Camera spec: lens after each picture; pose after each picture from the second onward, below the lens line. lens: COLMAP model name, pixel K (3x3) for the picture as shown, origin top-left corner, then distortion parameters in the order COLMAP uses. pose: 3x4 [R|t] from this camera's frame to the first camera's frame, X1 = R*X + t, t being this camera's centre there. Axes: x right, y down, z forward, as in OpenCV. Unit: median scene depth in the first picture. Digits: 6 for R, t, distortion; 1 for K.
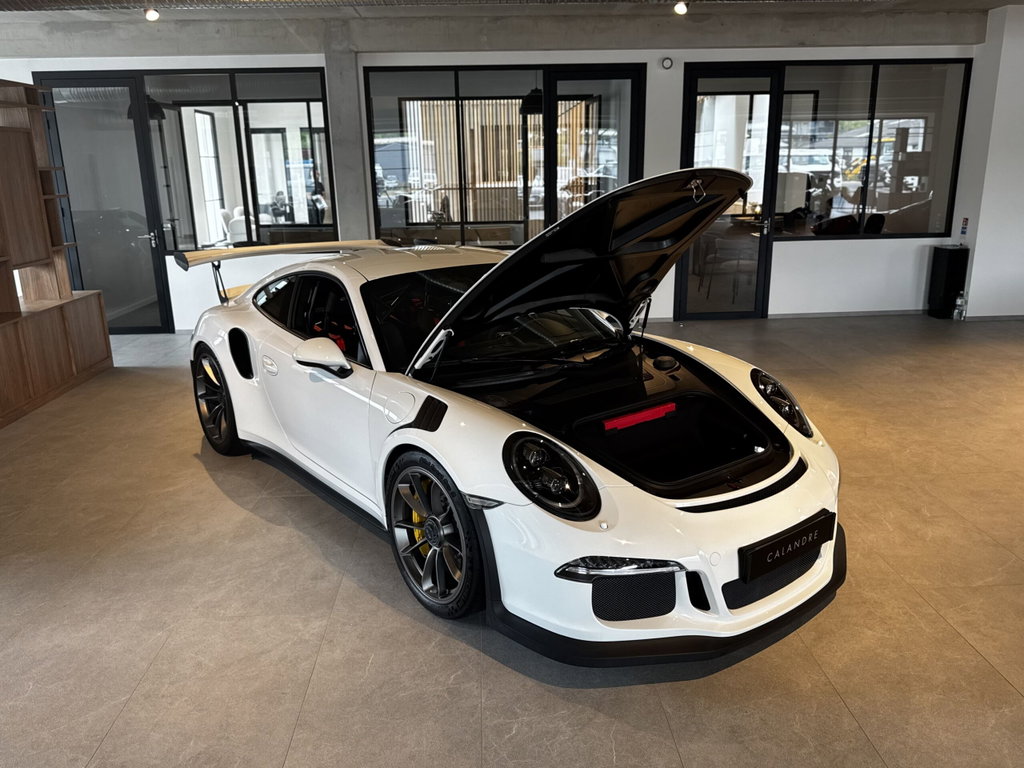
lens RADIAL K [[800.0, 0, 512.7], [0, 800.0, 389.9], [0, 0, 1]] dist [0.021404, -0.021246]
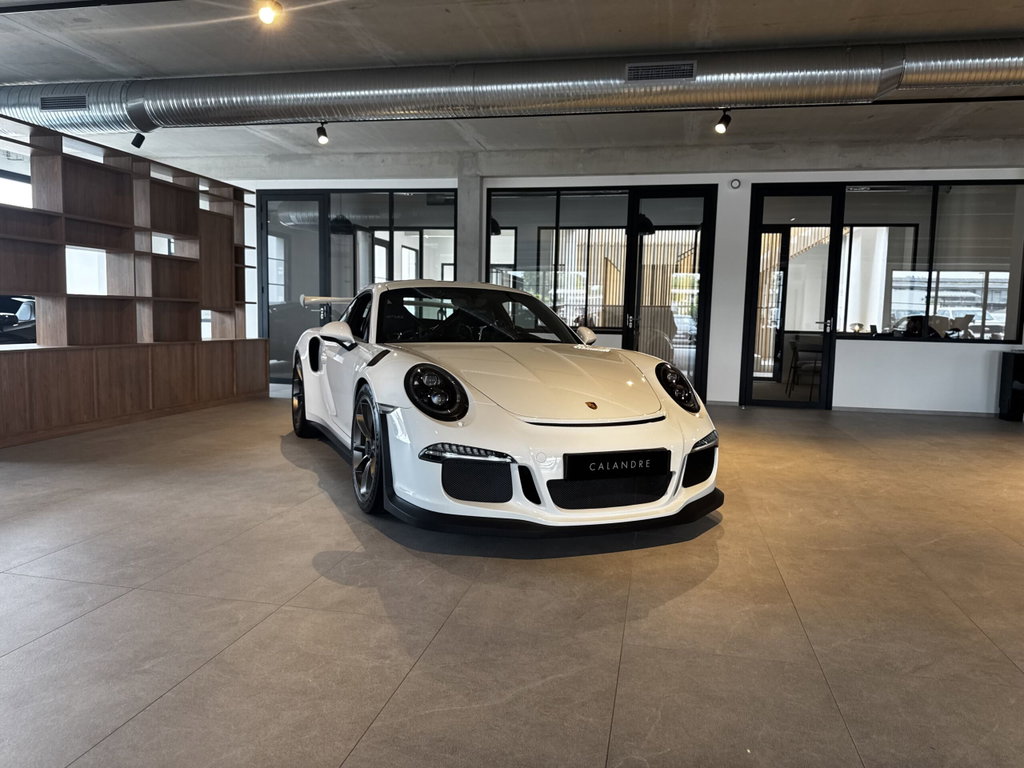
lens RADIAL K [[721.4, 0, 508.8], [0, 721.4, 380.4], [0, 0, 1]] dist [0.046379, -0.040236]
pose [[0.968141, 0.064275, -0.242016, 0.177959], [-0.107132, 0.979893, -0.168323, 0.109029], [0.226331, 0.188888, 0.955560, -0.047139]]
